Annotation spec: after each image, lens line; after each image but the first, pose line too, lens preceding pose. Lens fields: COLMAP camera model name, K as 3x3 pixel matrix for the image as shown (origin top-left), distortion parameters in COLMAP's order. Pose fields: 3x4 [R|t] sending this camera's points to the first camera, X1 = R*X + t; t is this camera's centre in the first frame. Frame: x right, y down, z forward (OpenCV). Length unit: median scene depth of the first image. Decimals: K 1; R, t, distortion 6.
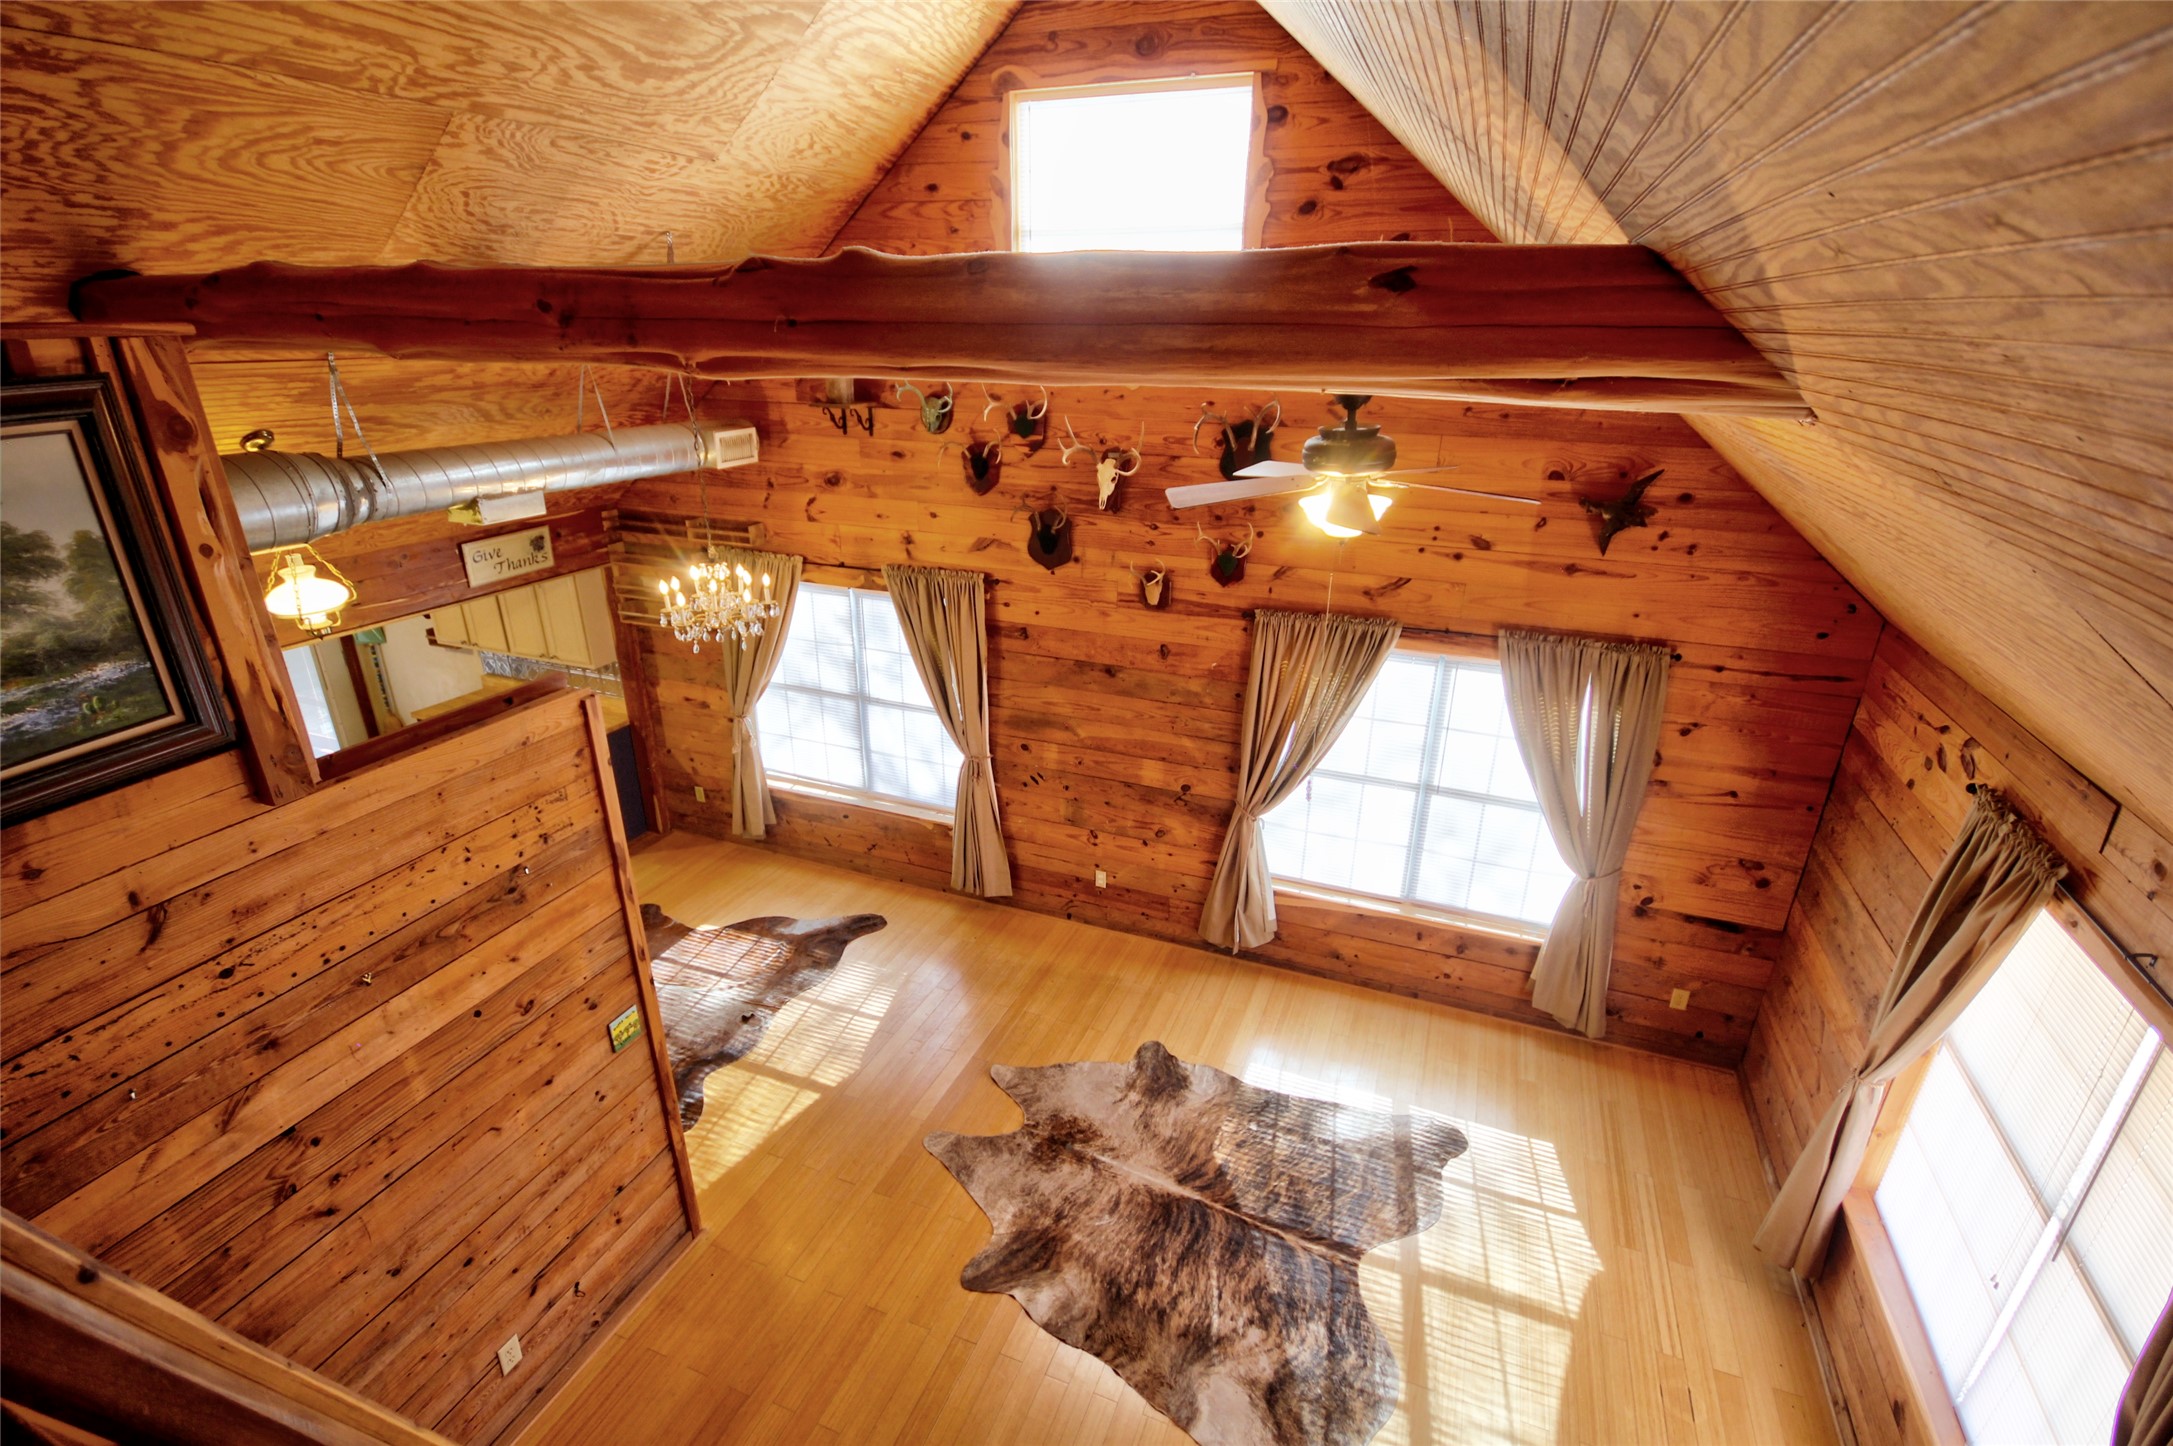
lens RADIAL K [[1001.2, 0, 1079.3], [0, 1001.2, 741.9], [0, 0, 1]] dist [-0.000226, -0.006935]
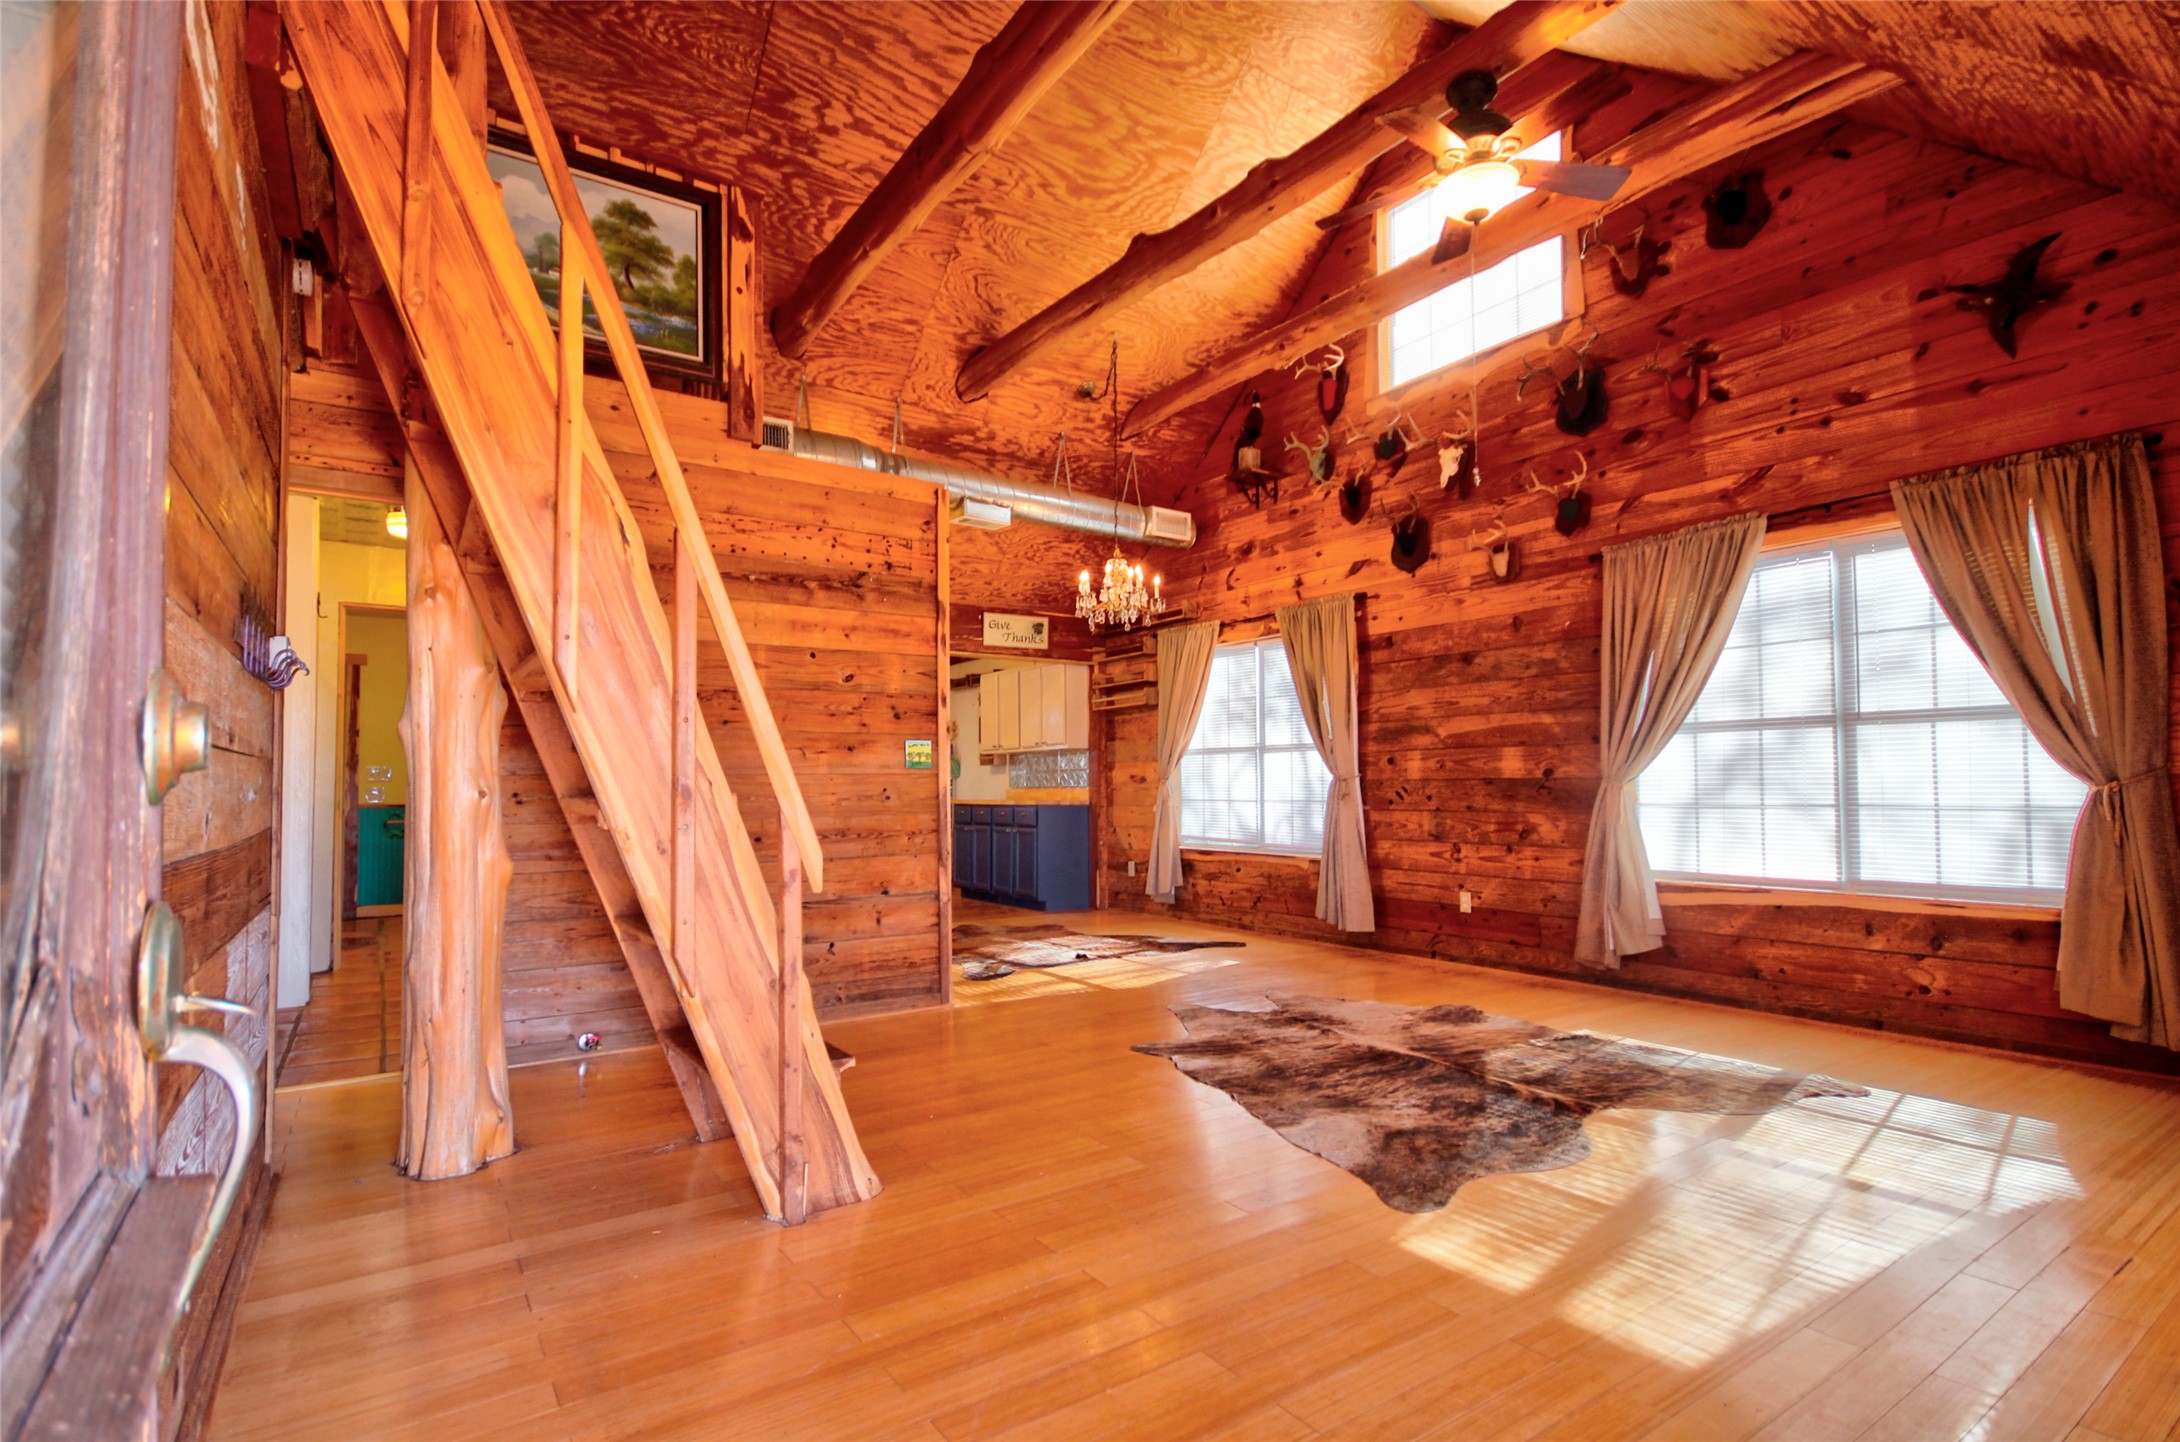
lens RADIAL K [[1035.2, 0, 1097.2], [0, 1035.2, 748.8], [0, 0, 1]] dist [0.000542, 0.000041]
pose [[0.833852, -0.034481, -0.550911, 0.305571], [-0.200670, 0.910823, -0.360739, 0.481553], [0.514221, 0.411354, 0.752572, 0.093208]]
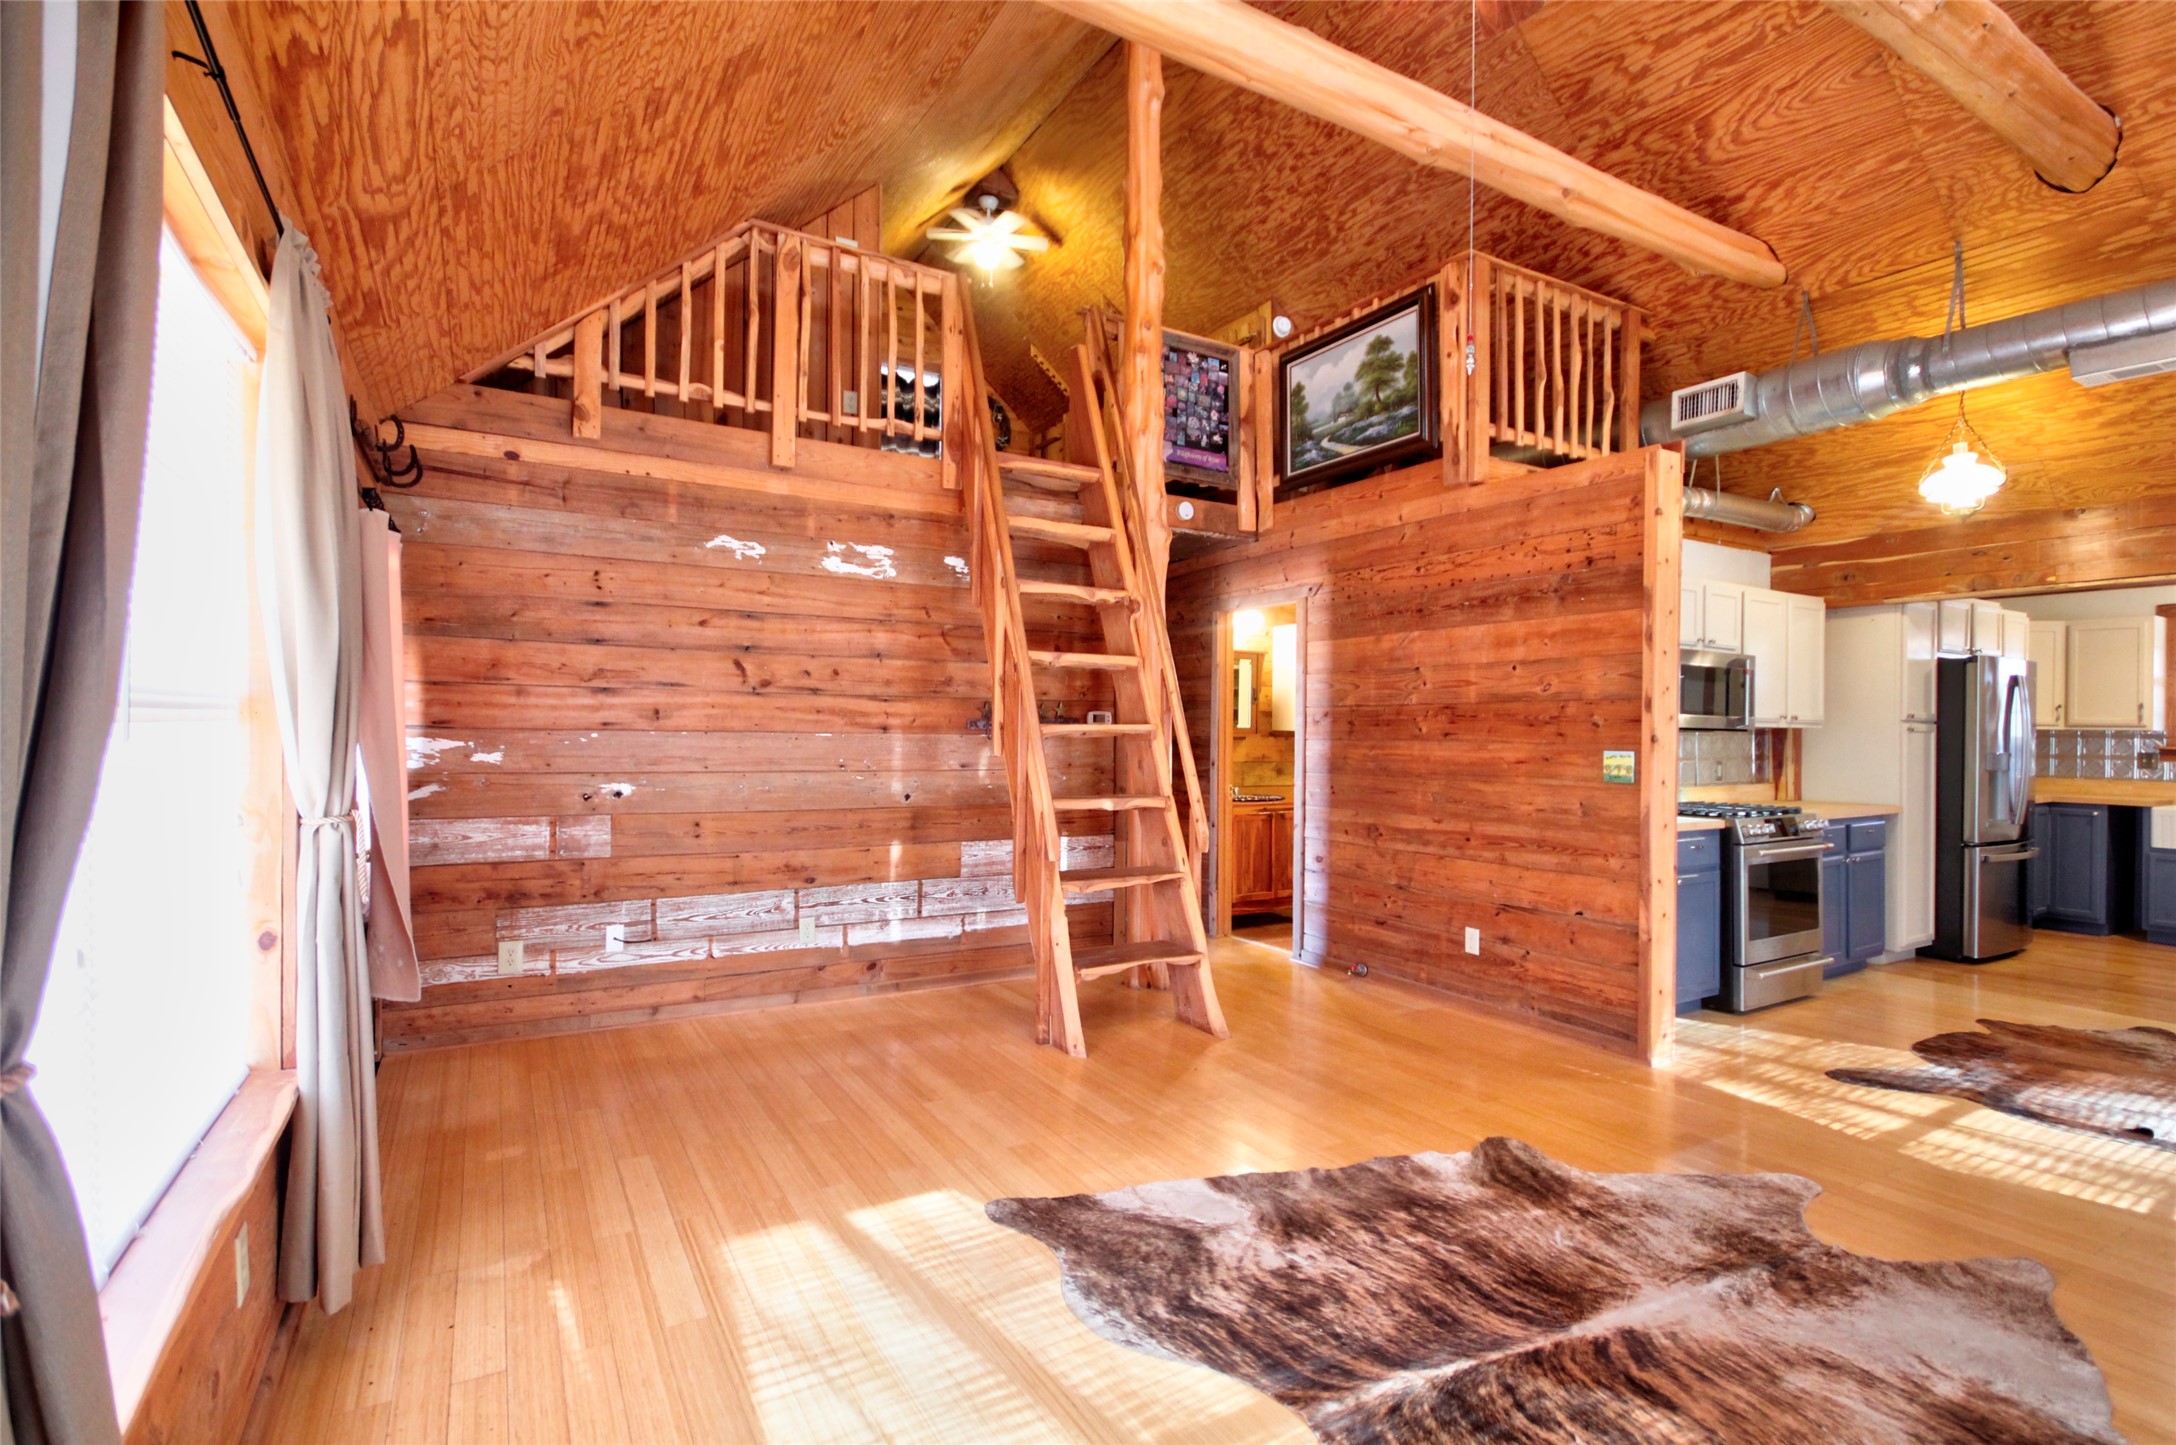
lens RADIAL K [[1012.4, 0, 1088.0], [0, 1012.4, 722.5], [0, 0, 1]] dist [-0.000178, -0.000257]
pose [[-0.611143, -0.016166, -0.791355, 0.542091], [-0.318079, 0.920527, 0.226840, 0.119412], [0.724797, 0.390345, -0.567715, 0.814823]]
